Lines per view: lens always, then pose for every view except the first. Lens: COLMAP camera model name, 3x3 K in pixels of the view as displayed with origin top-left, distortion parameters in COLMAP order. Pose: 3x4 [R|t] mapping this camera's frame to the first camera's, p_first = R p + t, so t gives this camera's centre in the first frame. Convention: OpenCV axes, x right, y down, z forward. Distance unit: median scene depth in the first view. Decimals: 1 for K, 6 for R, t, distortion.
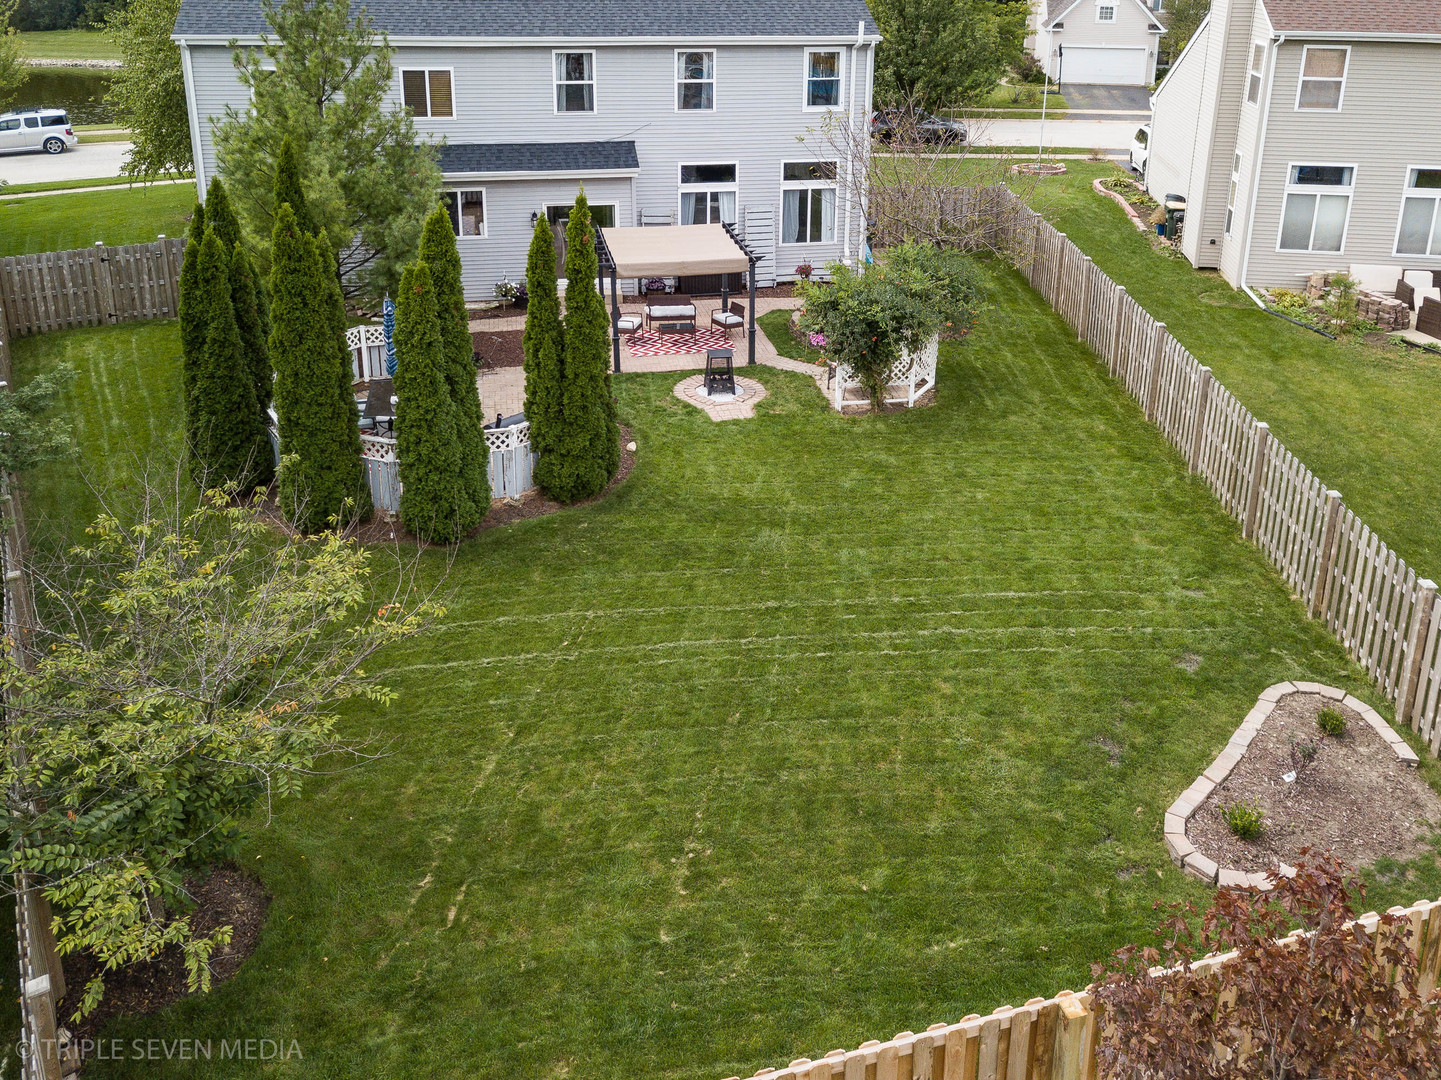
lens RADIAL K [[1254.8, 0, 689.3], [0, 1254.8, 376.9], [0, 0, 1]] dist [0.014232, 0.023234]
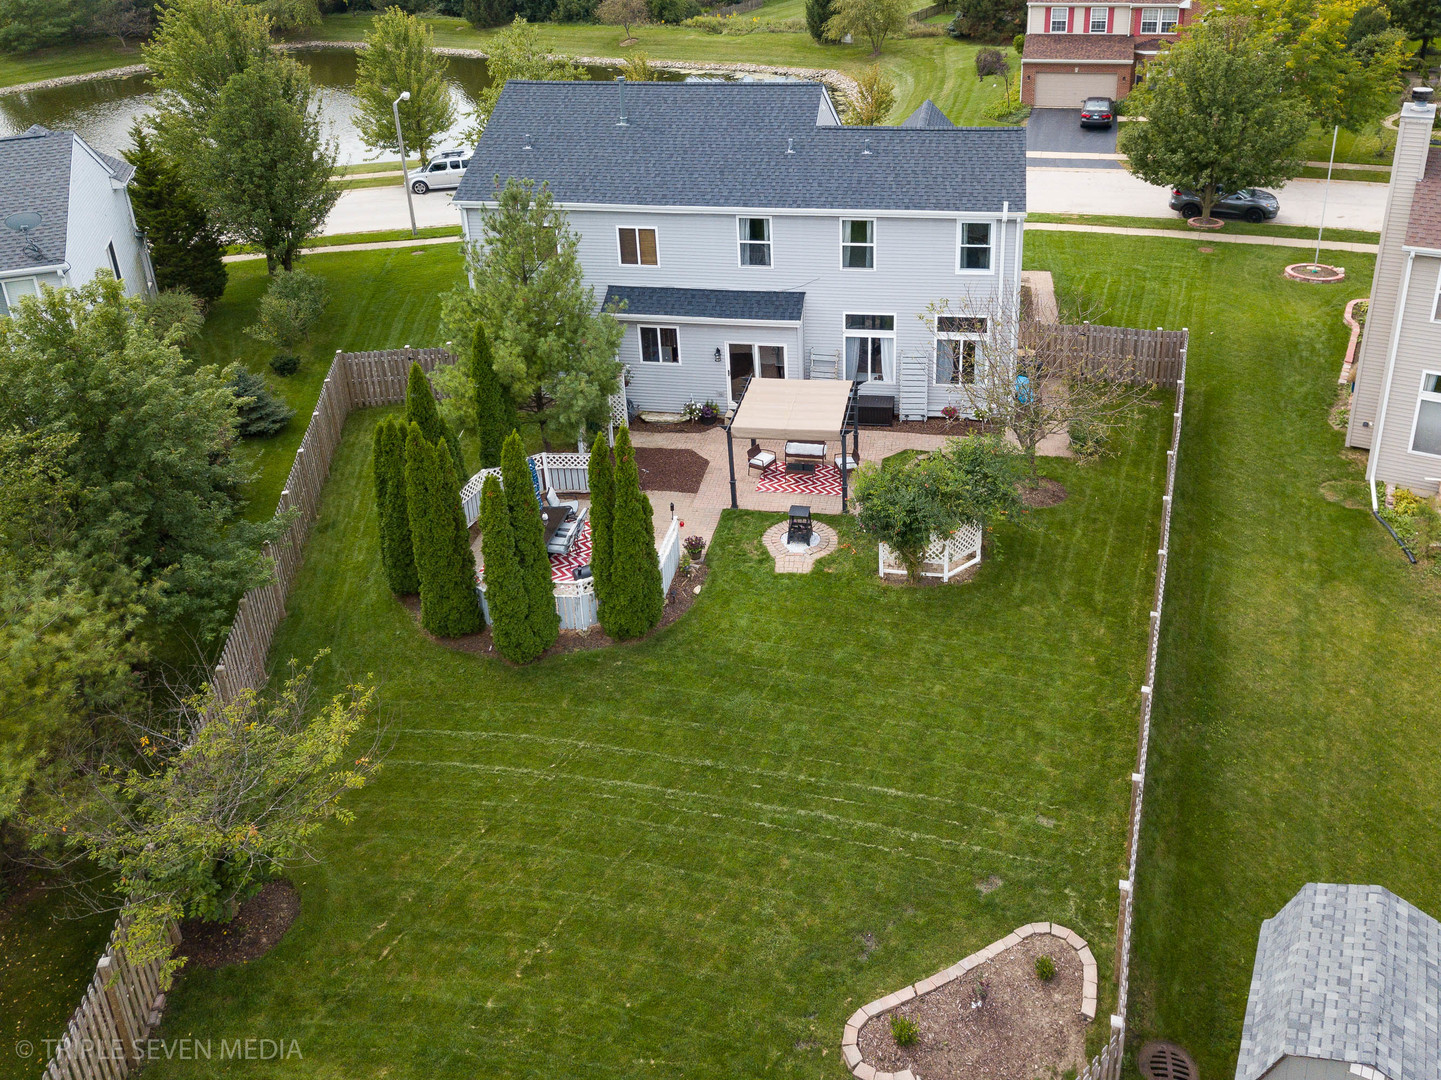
lens RADIAL K [[1225.4, 0, 720.2], [0, 1225.4, 460.2], [0, 0, 1]] dist [0.027921, -0.003785]
pose [[0.930816, 0.121112, -0.344837, 0.365614], [-0.071643, 0.985658, 0.152791, -0.250575], [0.358396, -0.117515, 0.926144, -0.124530]]
